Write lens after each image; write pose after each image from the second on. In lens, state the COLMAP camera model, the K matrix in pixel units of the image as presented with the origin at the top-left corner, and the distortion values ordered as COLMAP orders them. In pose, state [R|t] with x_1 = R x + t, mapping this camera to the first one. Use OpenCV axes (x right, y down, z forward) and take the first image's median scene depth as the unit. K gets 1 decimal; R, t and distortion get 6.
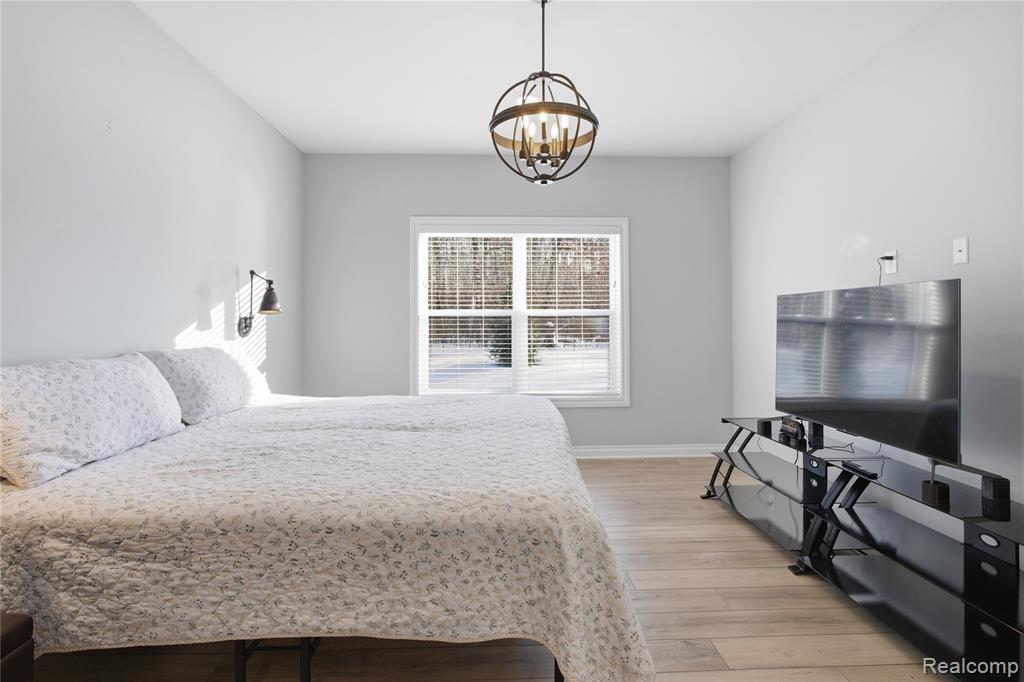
lens RADIAL K [[516.5, 0, 513.8], [0, 516.5, 308.8], [0, 0, 1]] dist [-0.003103, 0.000708]
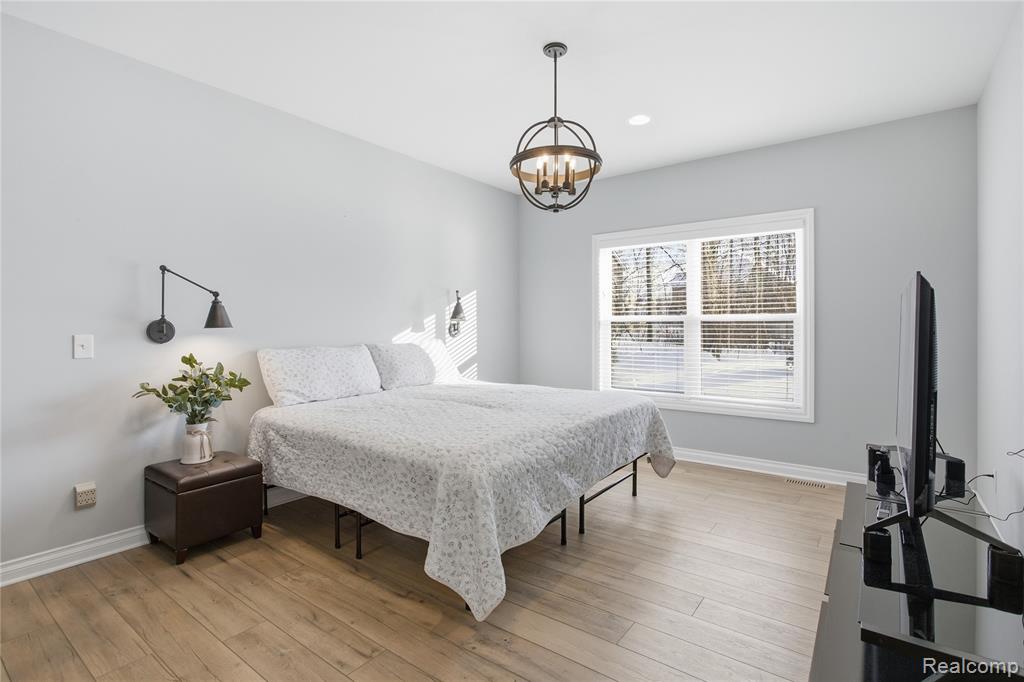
lens RADIAL K [[501.1, 0, 508.6], [0, 501.1, 322.5], [0, 0, 1]] dist [-0.002724, 0.000098]
pose [[0.768568, -0.003941, -0.639756, 0.728827], [0.015382, 0.999806, 0.012320, -0.002500], [0.639583, -0.019309, 0.768479, 0.036535]]
